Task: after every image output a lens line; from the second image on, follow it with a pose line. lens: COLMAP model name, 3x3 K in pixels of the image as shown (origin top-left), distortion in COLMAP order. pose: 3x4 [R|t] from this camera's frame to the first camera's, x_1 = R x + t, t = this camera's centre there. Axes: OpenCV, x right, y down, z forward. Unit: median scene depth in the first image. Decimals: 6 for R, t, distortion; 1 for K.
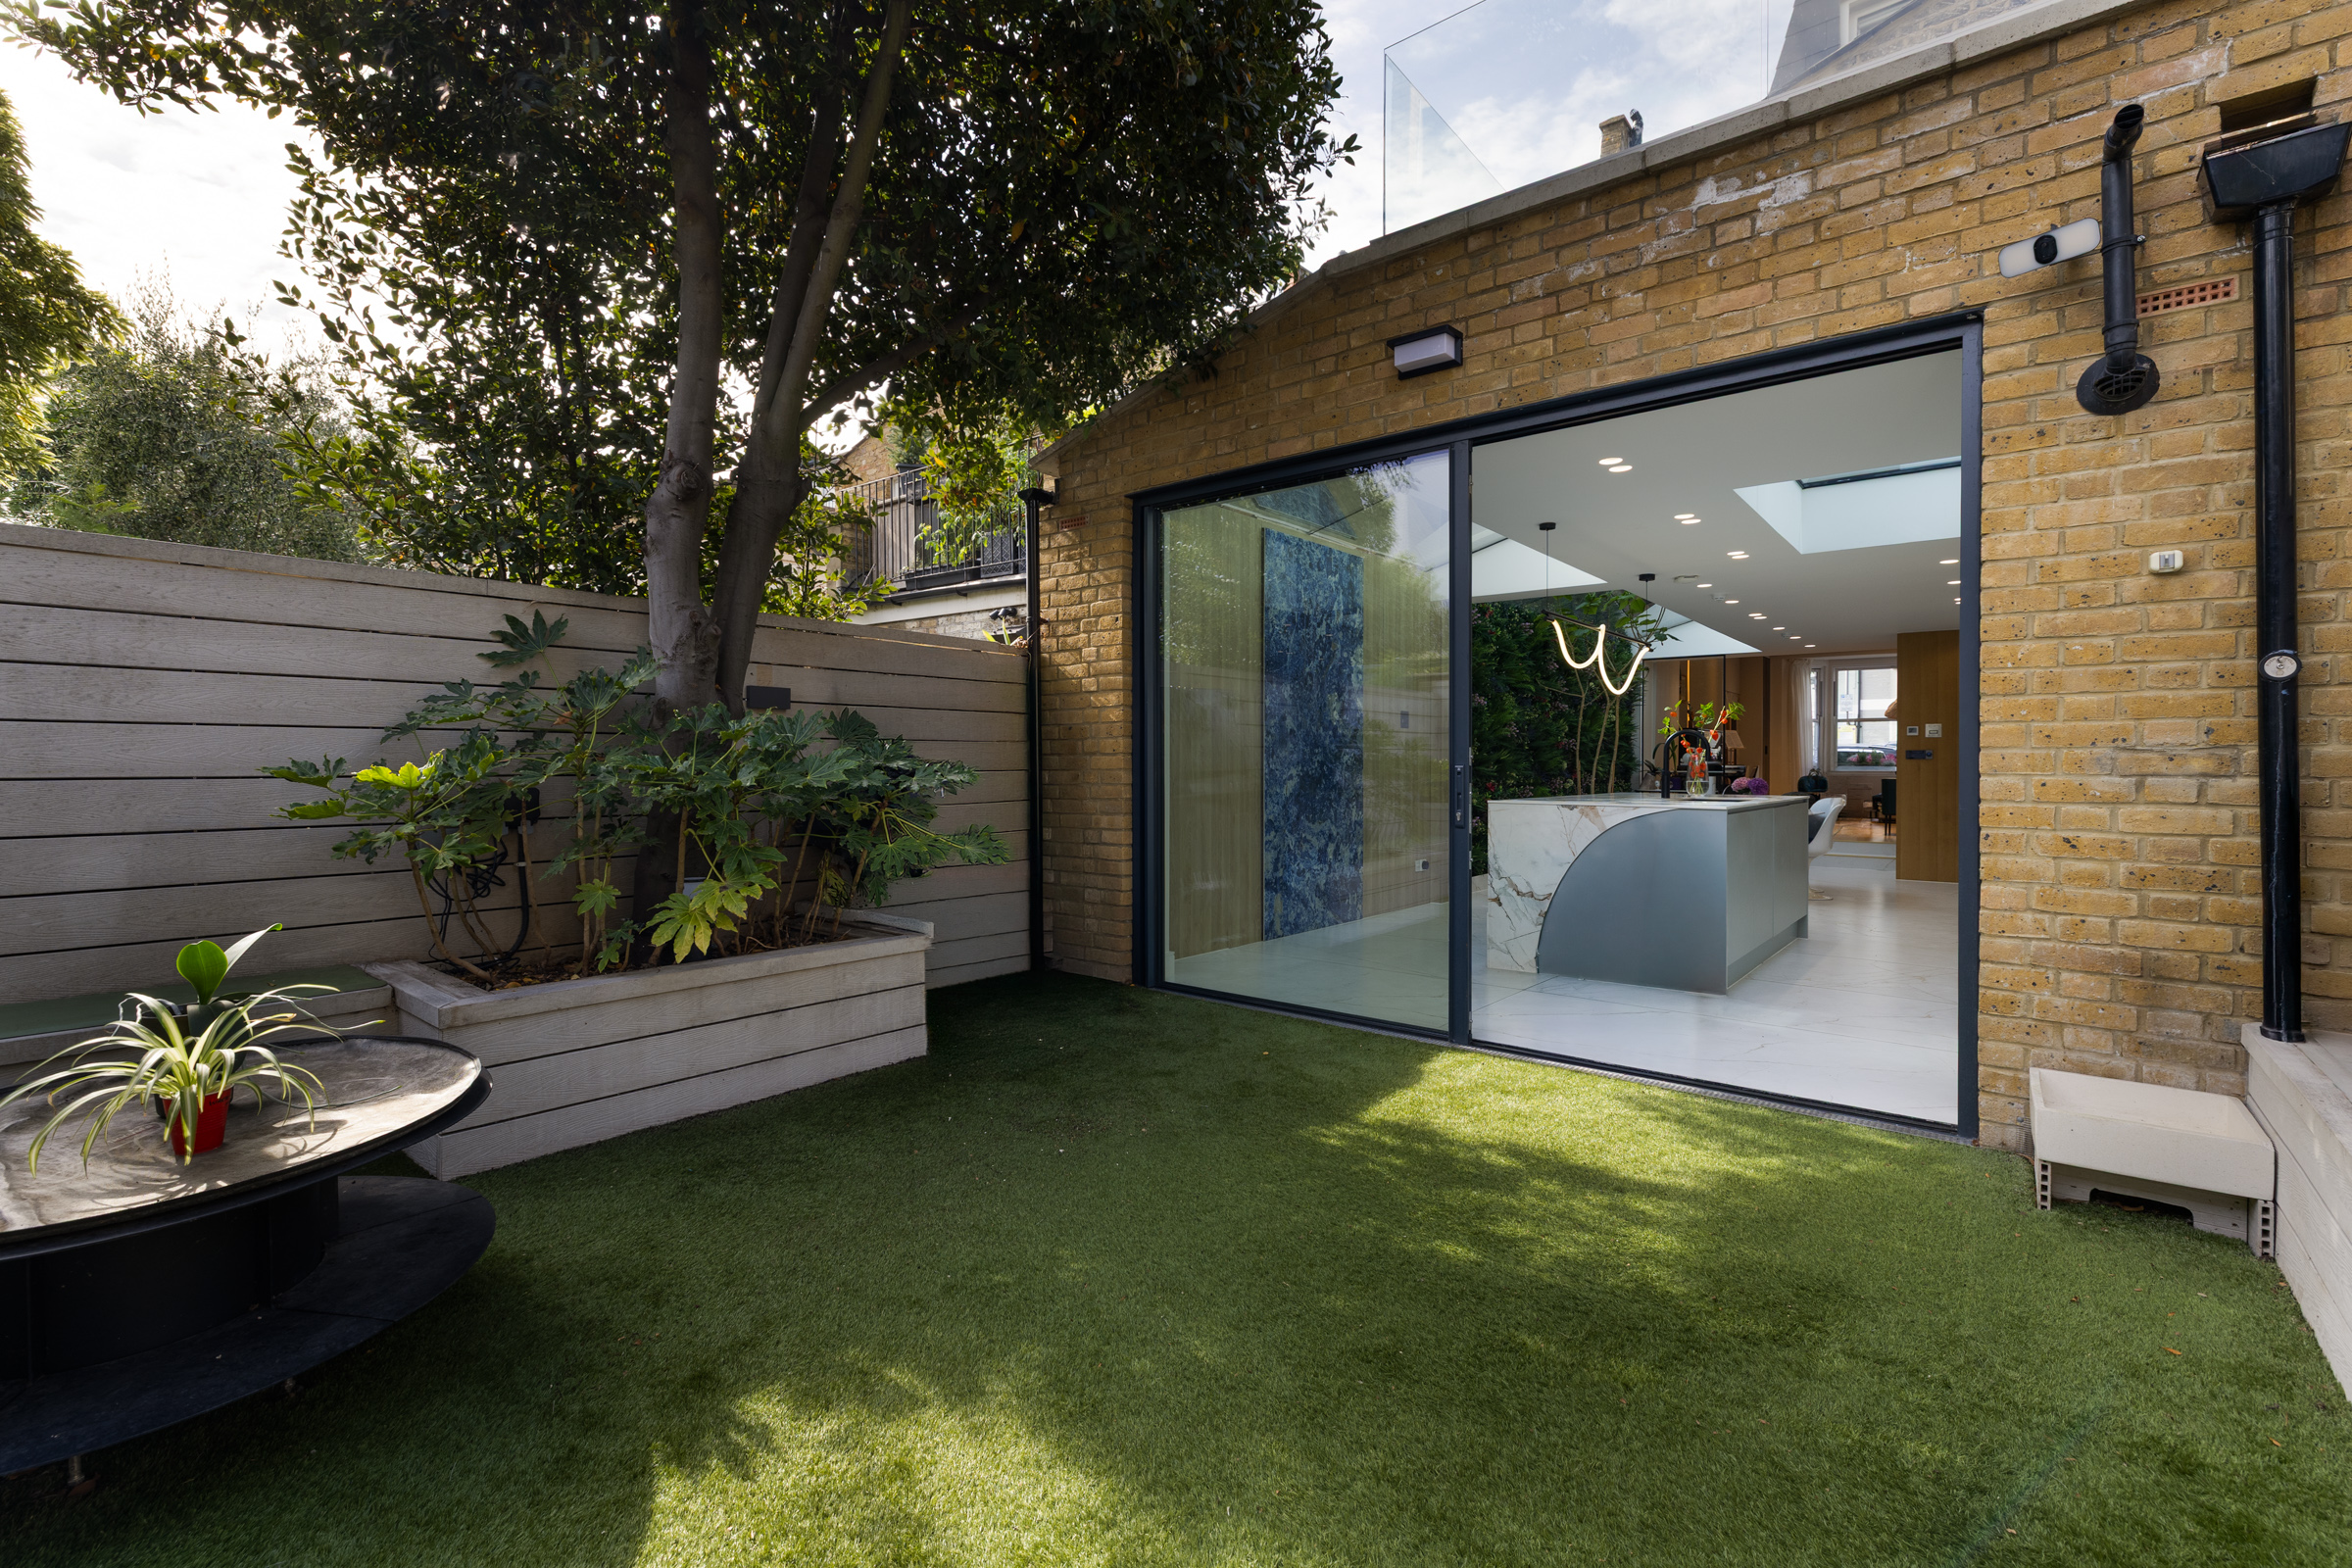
lens RADIAL K [[1029.6, 0, 1083.4], [0, 1029.6, 760.3], [0, 0, 1]] dist [0.001338, 0.000466]
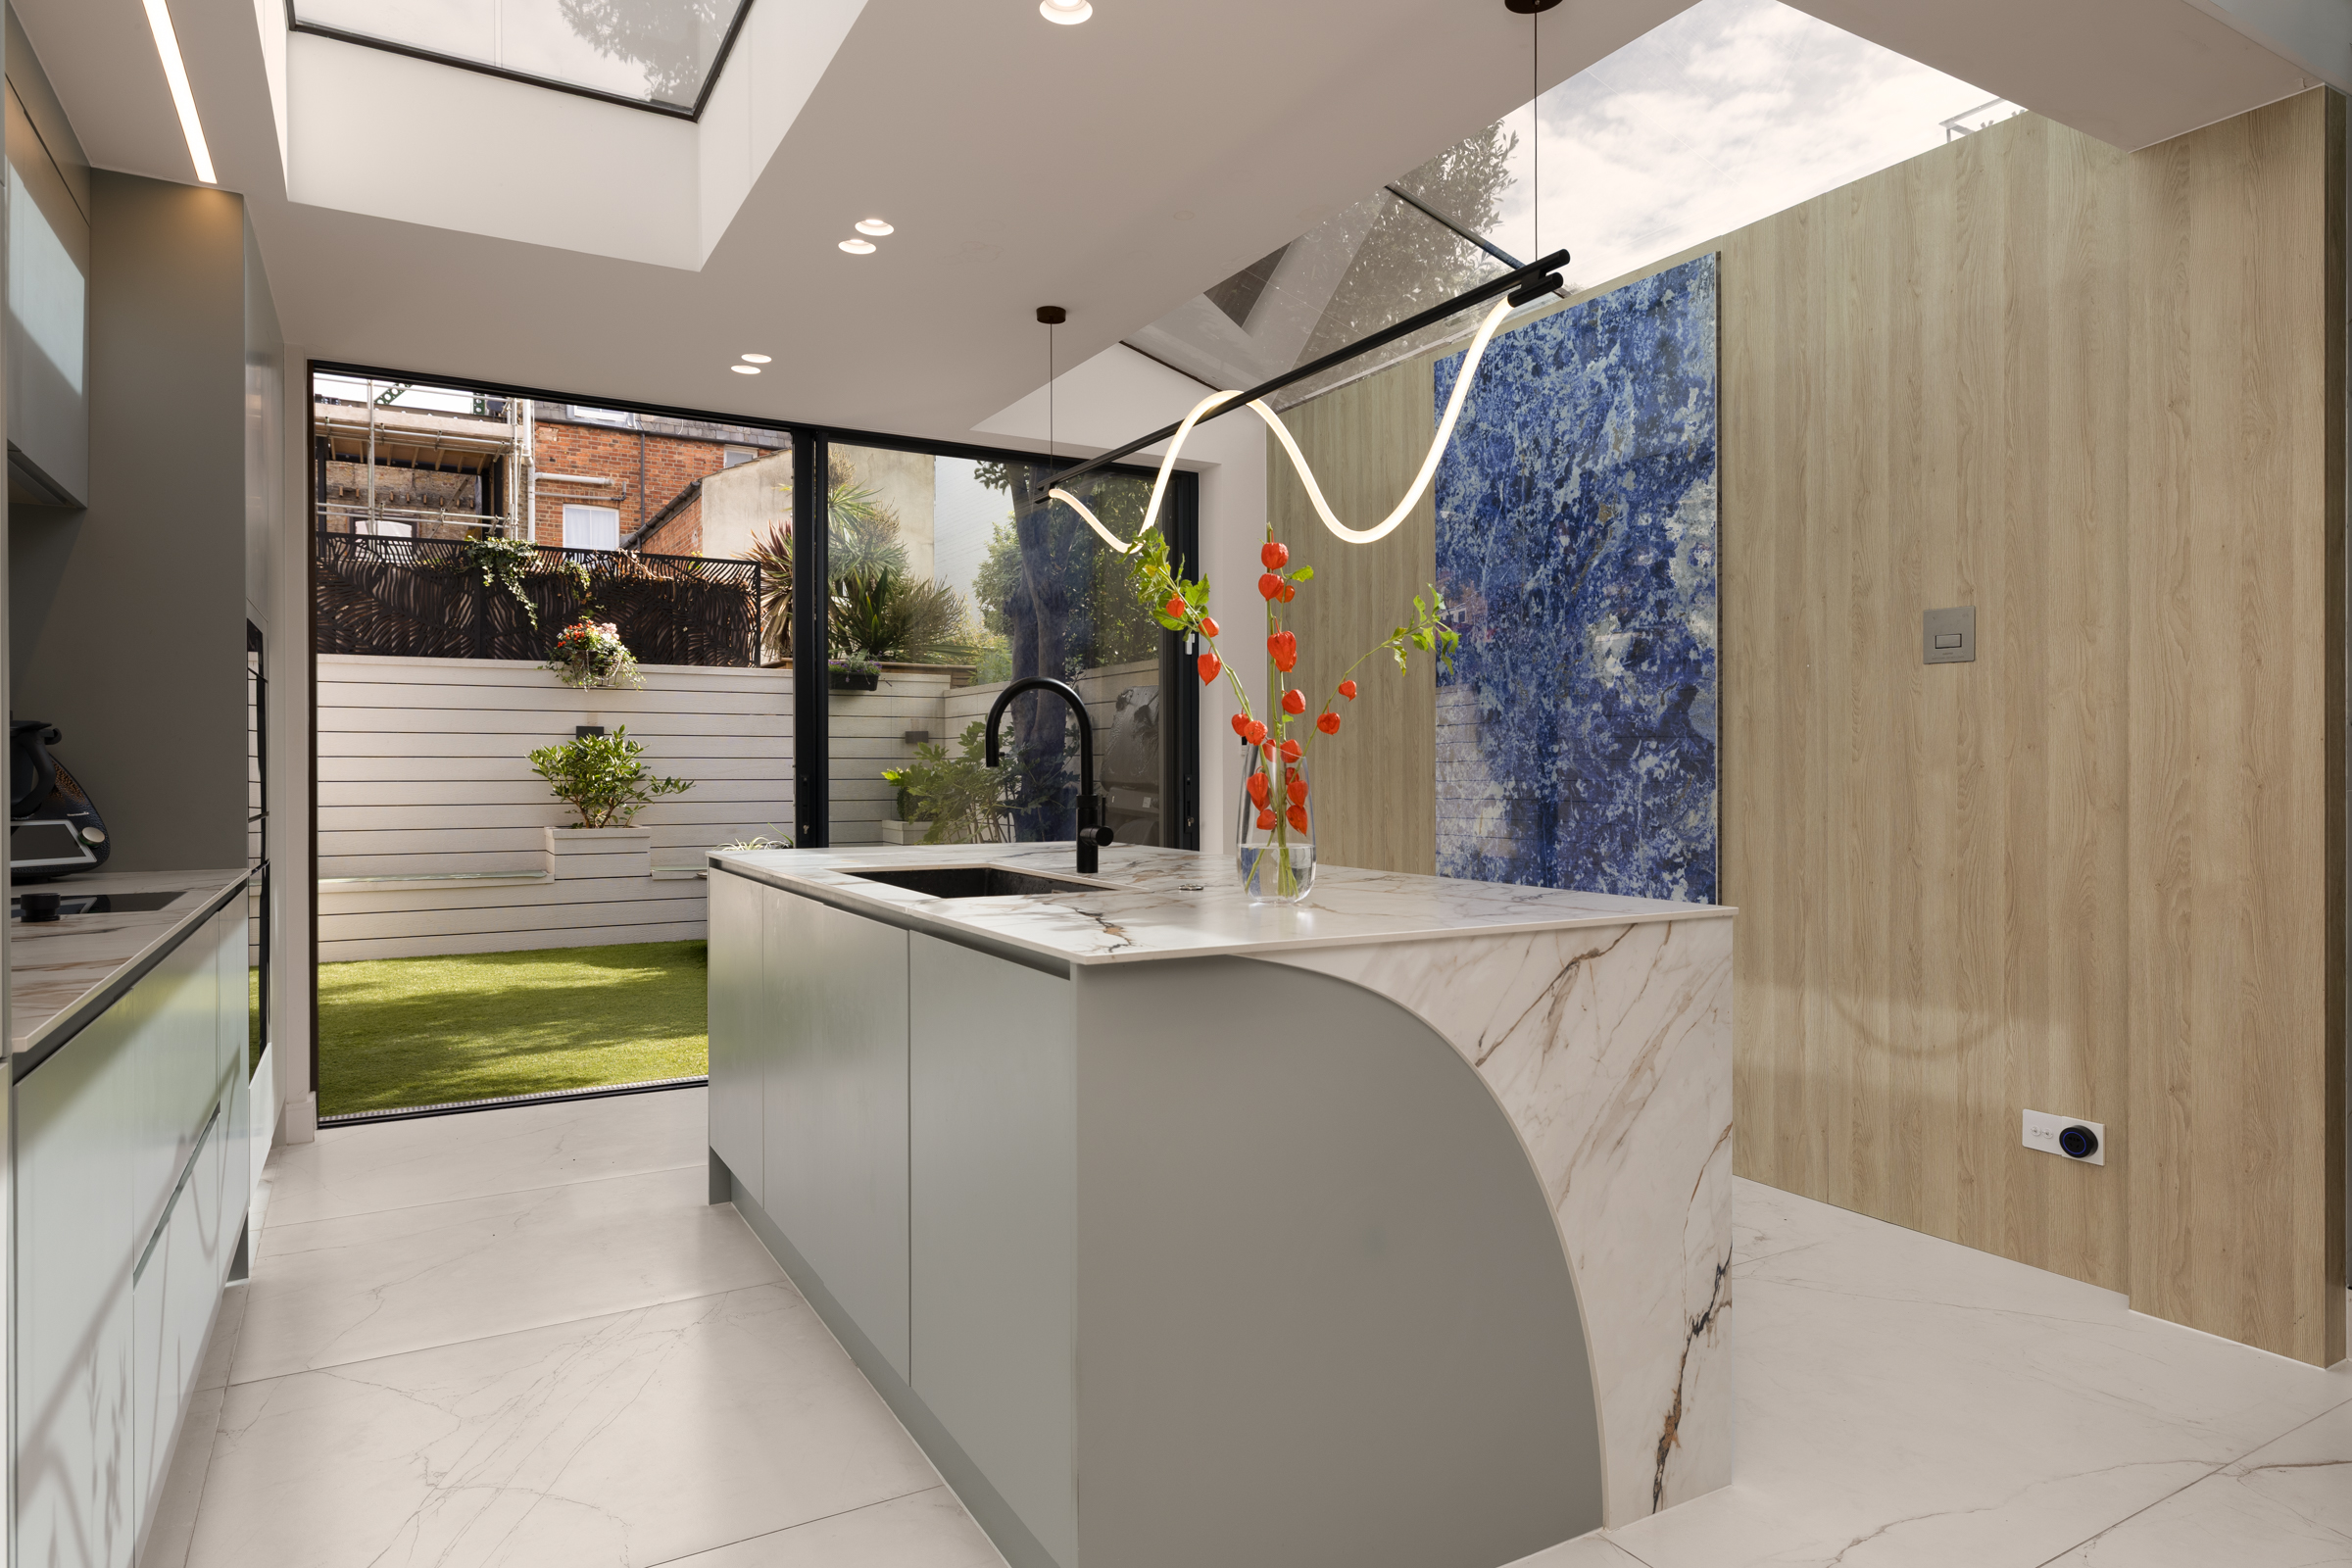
lens RADIAL K [[1389.2, 0, 1240.8], [0, 1389.2, 769.0], [0, 0, 1]] dist [0.006578, 0.000445]
pose [[-0.272022, -0.003003, -0.962286, 1.754479], [-0.000730, 0.999995, -0.002914, 0.004251], [0.962291, -0.000090, -0.272023, 2.050231]]
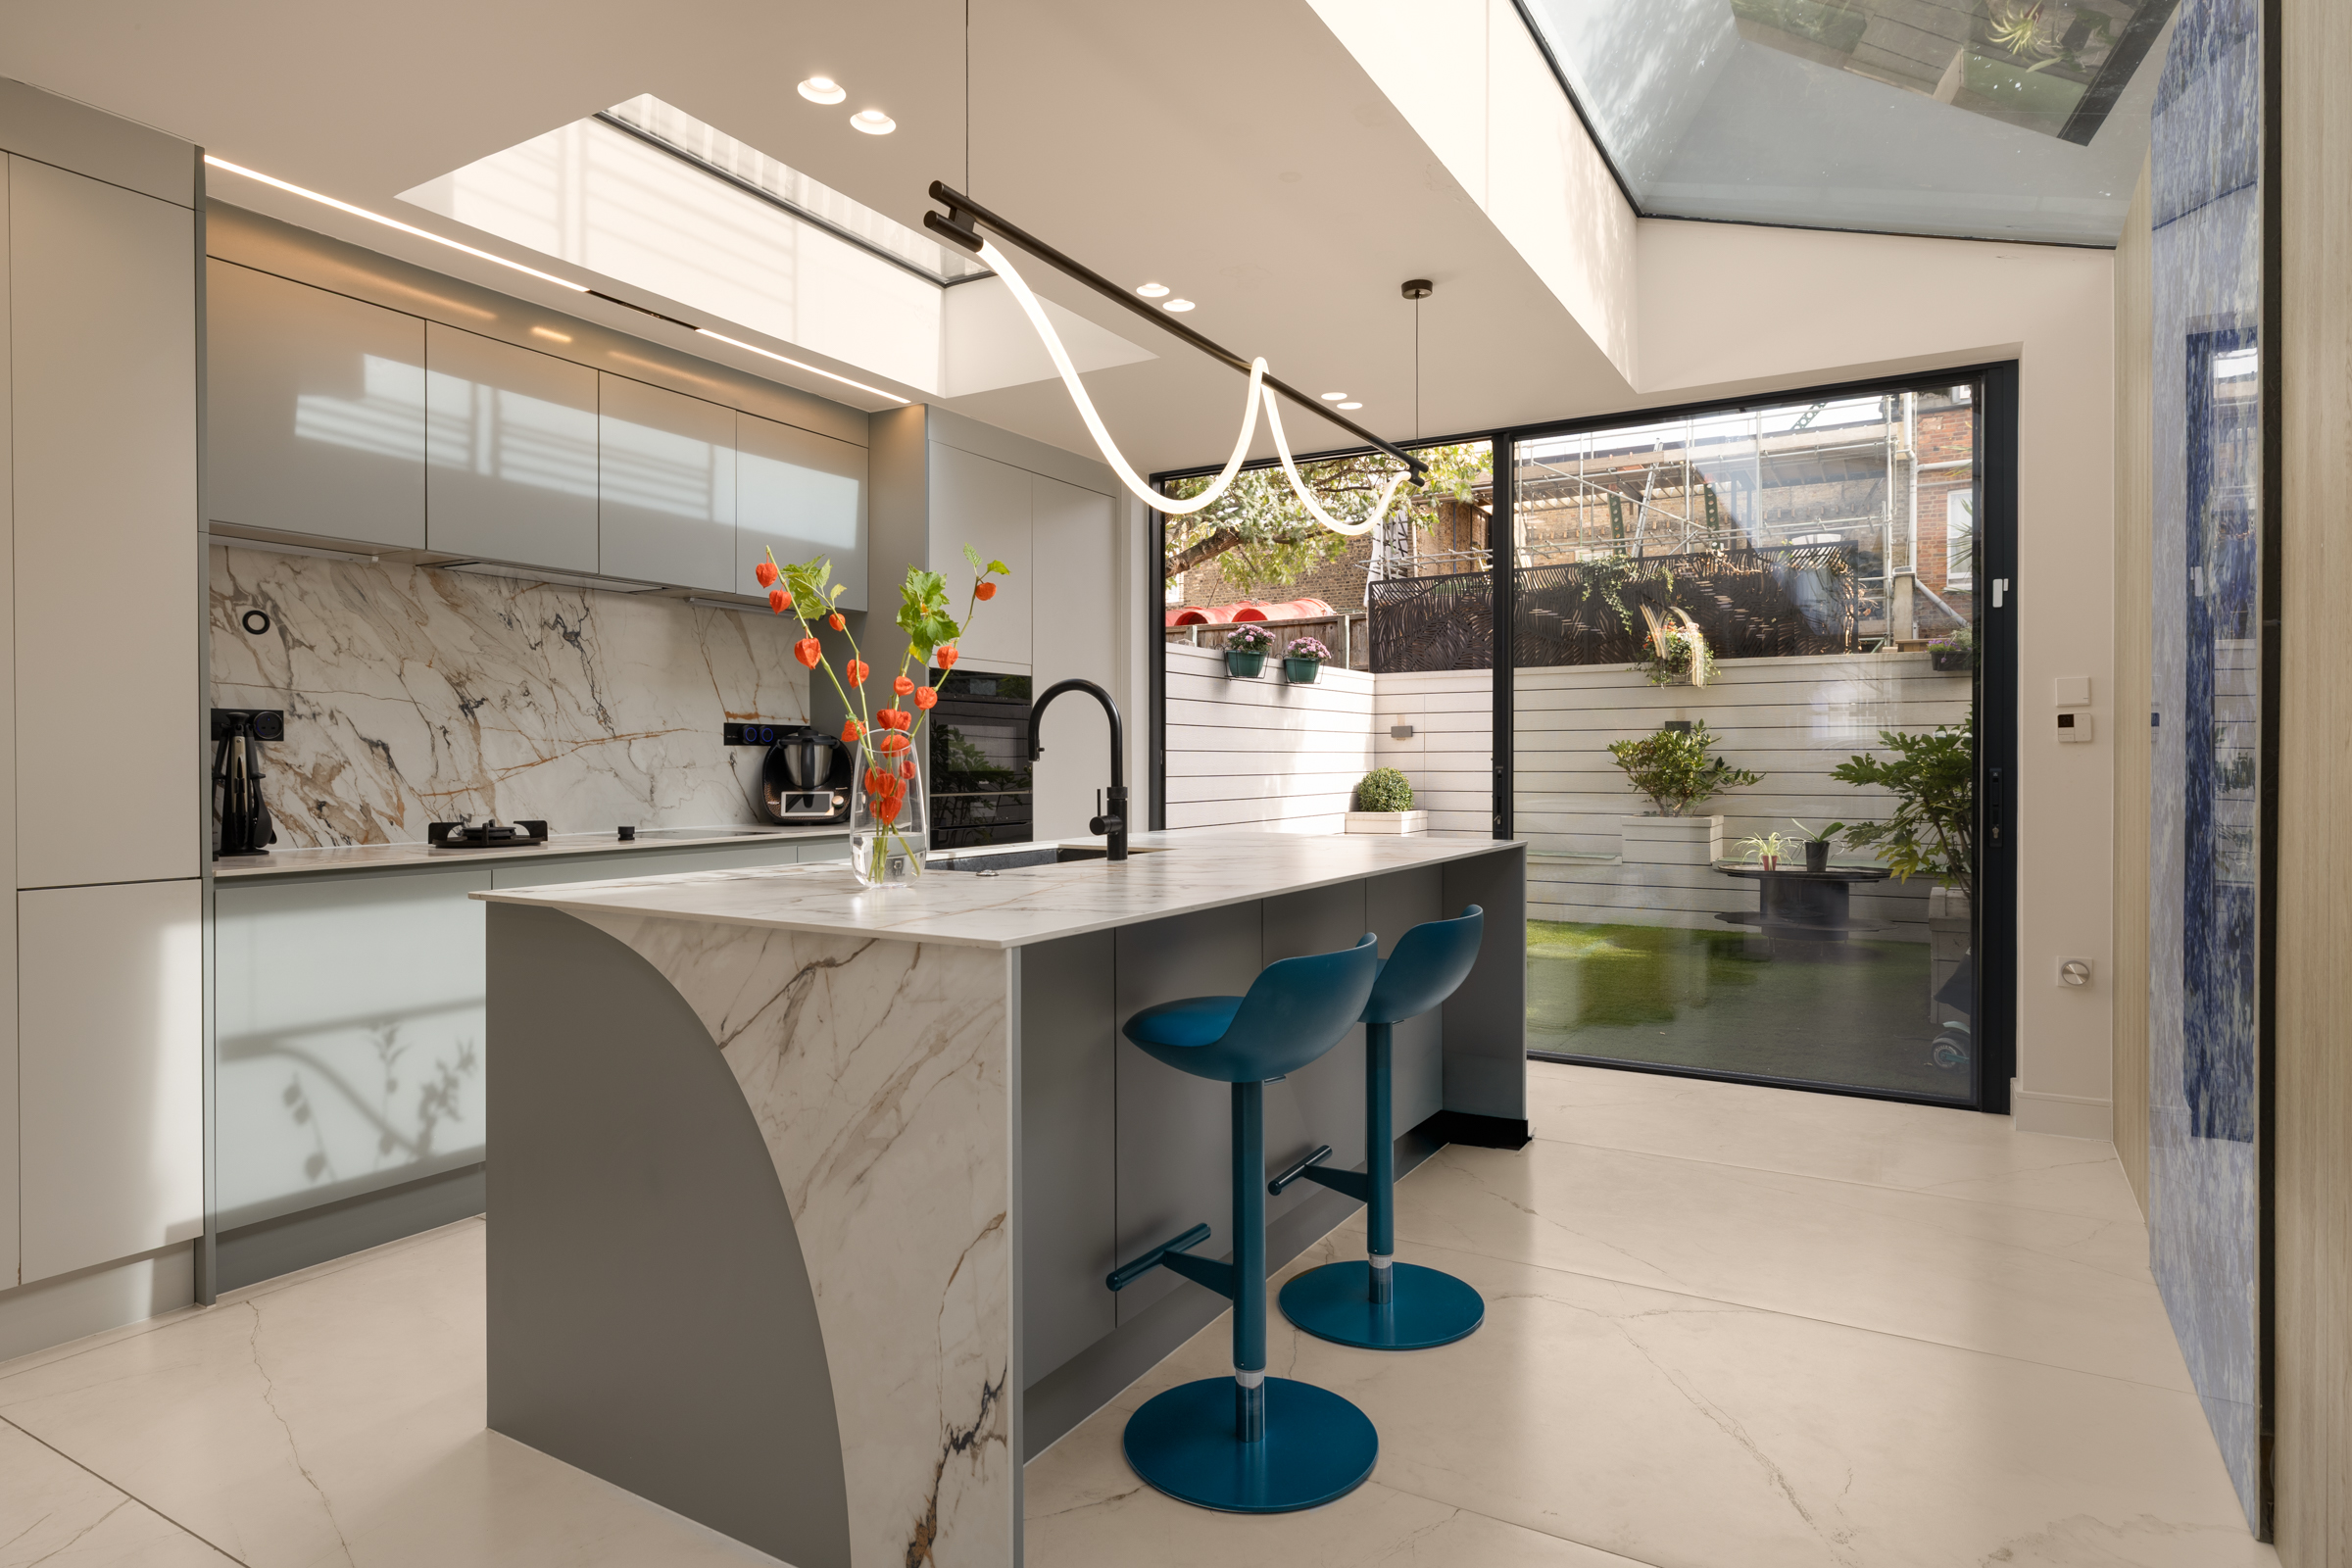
lens RADIAL K [[1322.1, 0, 1131.5], [0, 1322.1, 775.7], [0, 0, 1]] dist [0.004772, 0.000079]
pose [[-0.980756, 0.000177, -0.195236, 1.109737], [-0.001799, 0.999949, 0.009944, 0.001979], [0.195227, 0.010104, -0.980706, 2.582459]]
